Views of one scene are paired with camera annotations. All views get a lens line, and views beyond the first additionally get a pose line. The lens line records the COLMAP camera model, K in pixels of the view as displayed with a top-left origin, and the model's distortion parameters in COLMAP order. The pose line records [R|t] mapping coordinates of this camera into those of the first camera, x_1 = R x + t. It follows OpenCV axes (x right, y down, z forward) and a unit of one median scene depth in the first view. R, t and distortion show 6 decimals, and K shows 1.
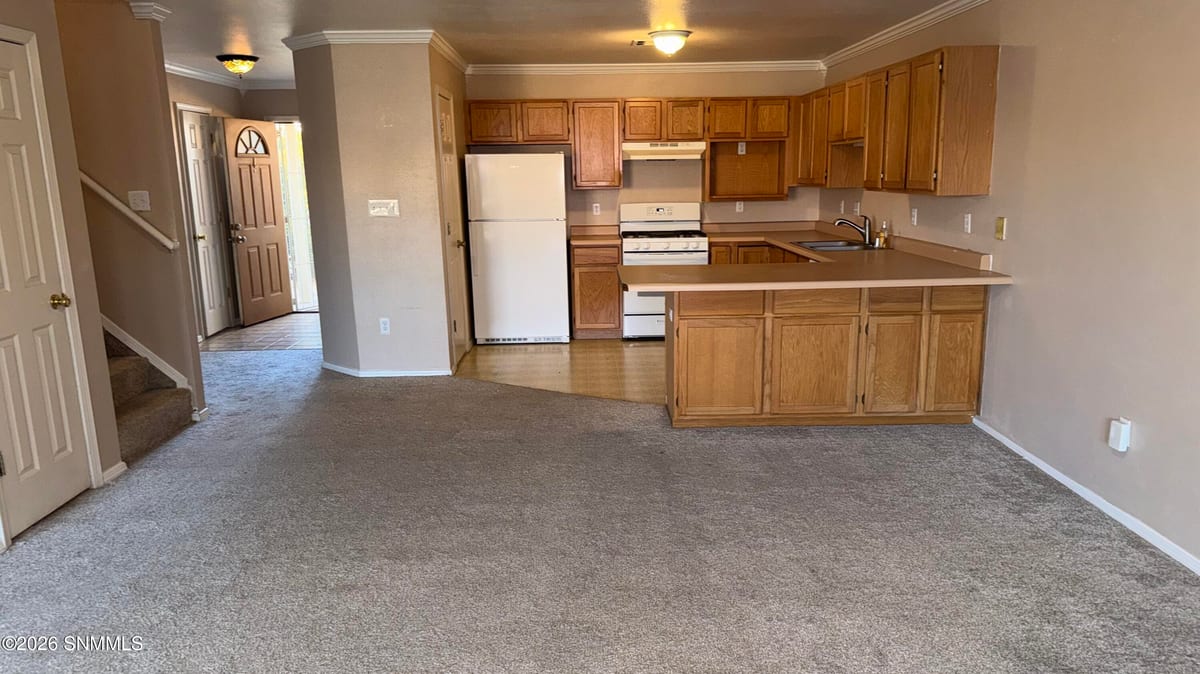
lens RADIAL K [[859.8, 0, 612.4], [0, 859.8, 355.7], [0, 0, 1]] dist [0.154013, -0.290290]
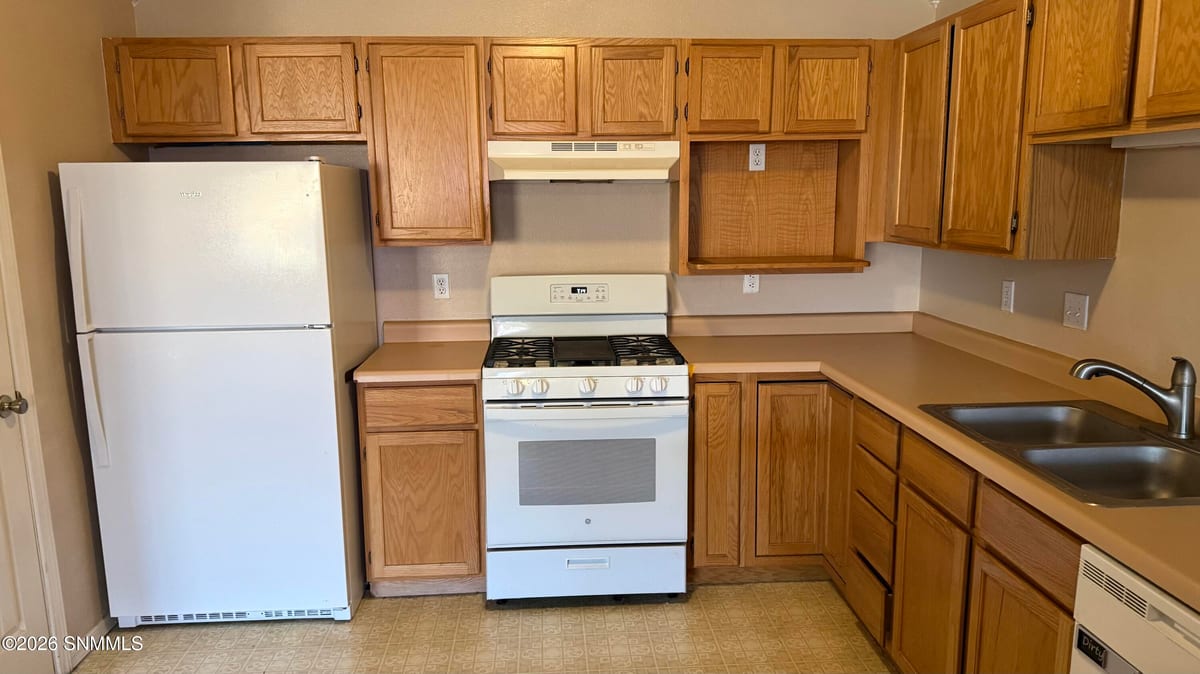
lens RADIAL K [[856.8, 0, 593.1], [0, 856.8, 342.1], [0, 0, 1]] dist [0.078405, -0.104270]
pose [[0.999662, 0.000345, 0.025998, 0.053555], [0.000638, 0.999286, -0.037788, -0.131296], [-0.025992, 0.037792, 0.998948, 0.582757]]
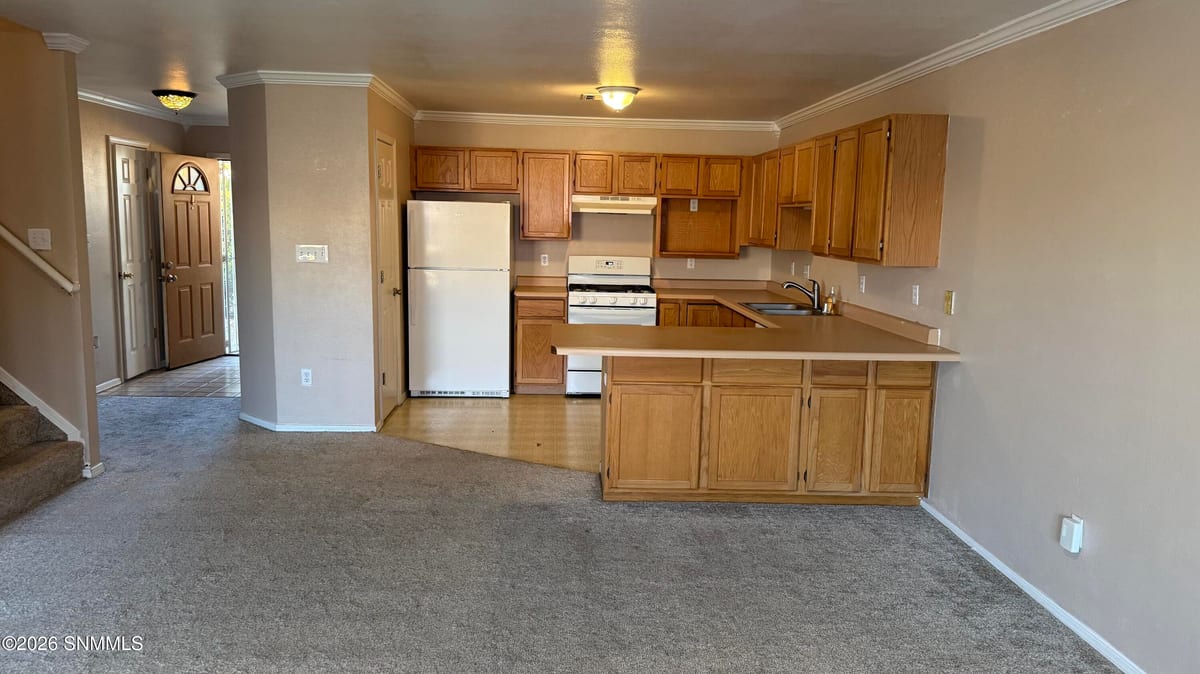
lens RADIAL K [[858.5, 0, 606.4], [0, 858.5, 338.4], [0, 0, 1]] dist [0.134690, -0.246026]
pose [[0.998906, 0.034384, 0.031697, 0.025126], [-0.032072, 0.996977, -0.070770, -0.016564], [-0.034035, 0.069676, 0.996989, 0.040618]]
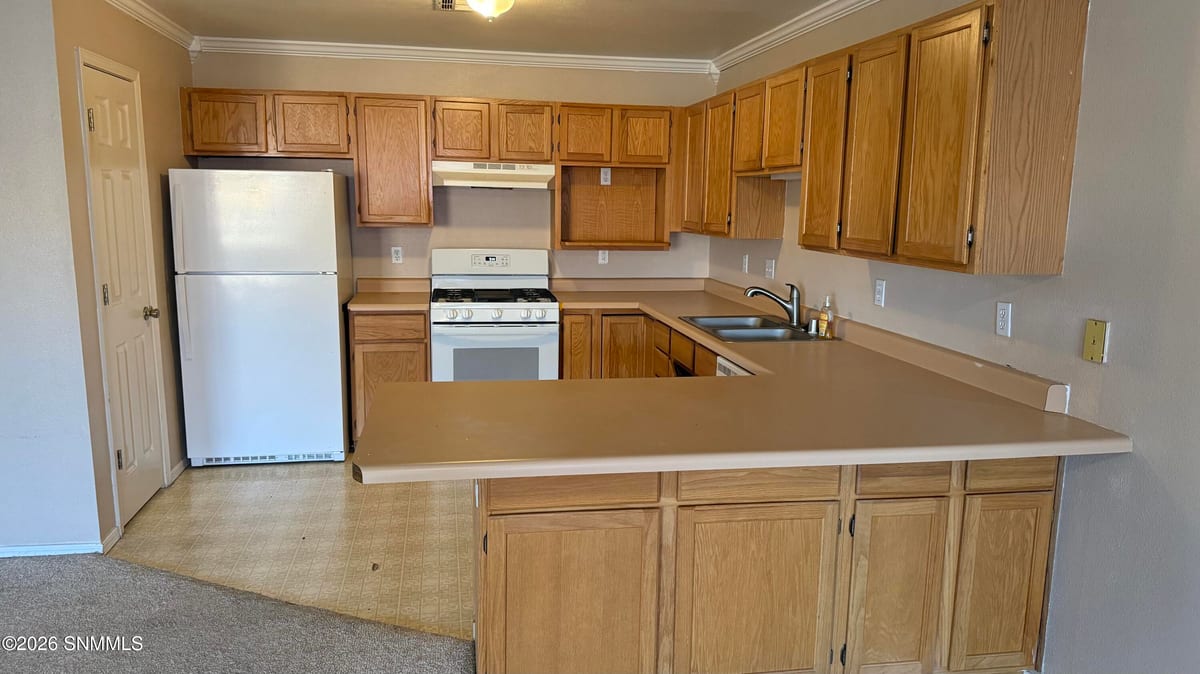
lens RADIAL K [[858.5, 0, 606.4], [0, 858.5, 338.4], [0, 0, 1]] dist [0.134690, -0.246026]
pose [[0.988068, 0.004677, 0.153948, 0.042971], [0.002812, 0.998824, -0.048394, -0.074983], [-0.153994, 0.048250, 0.986893, 0.322079]]
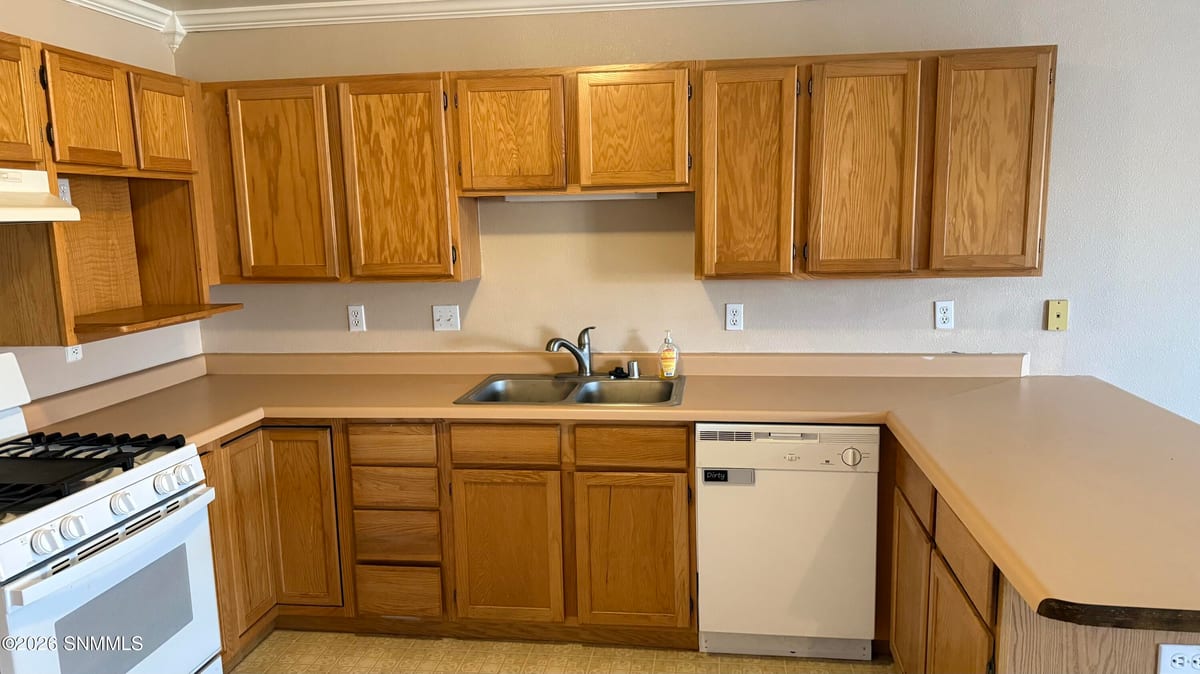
lens RADIAL K [[838.9, 0, 614.5], [0, 838.9, 341.1], [0, 0, 1]] dist [0.100805, -0.158635]
pose [[0.156834, -0.136948, 0.978084, -0.187305], [0.223755, 0.969515, 0.099869, -0.170791], [-0.961944, 0.203188, 0.182695, 0.759269]]
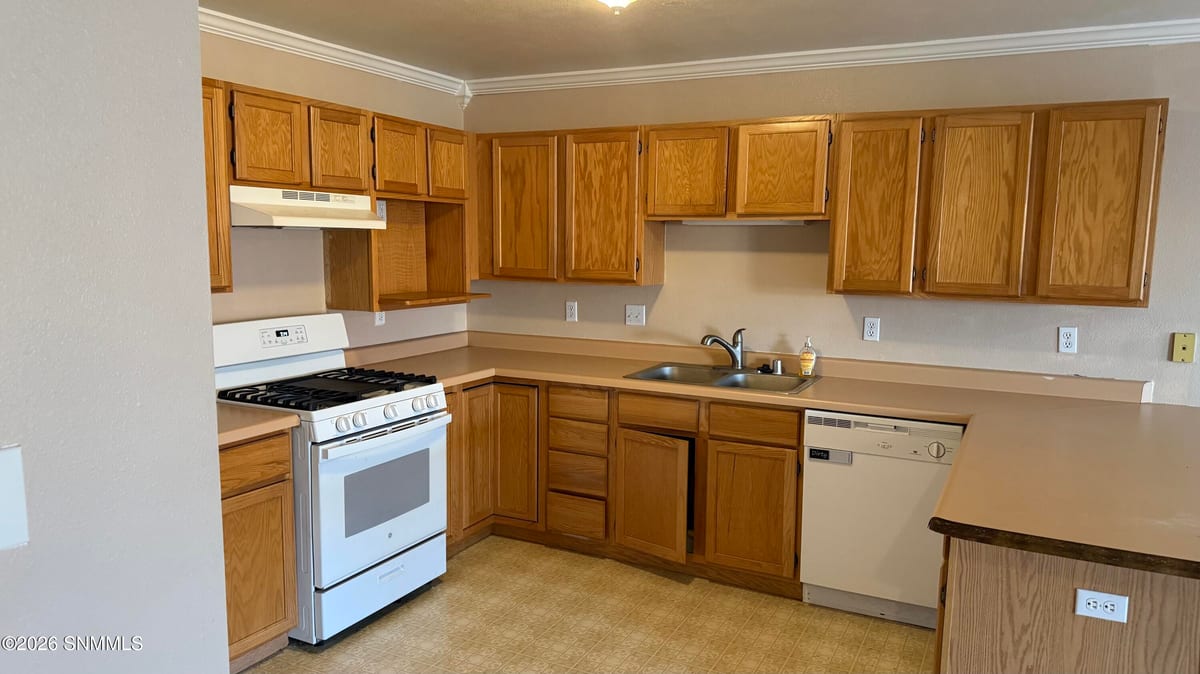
lens RADIAL K [[838.9, 0, 614.5], [0, 838.9, 341.1], [0, 0, 1]] dist [0.100805, -0.158635]
pose [[0.468169, -0.088772, 0.879169, -0.271350], [0.163761, 0.986422, 0.012396, -0.148842], [-0.868332, 0.138170, 0.476349, 0.665121]]
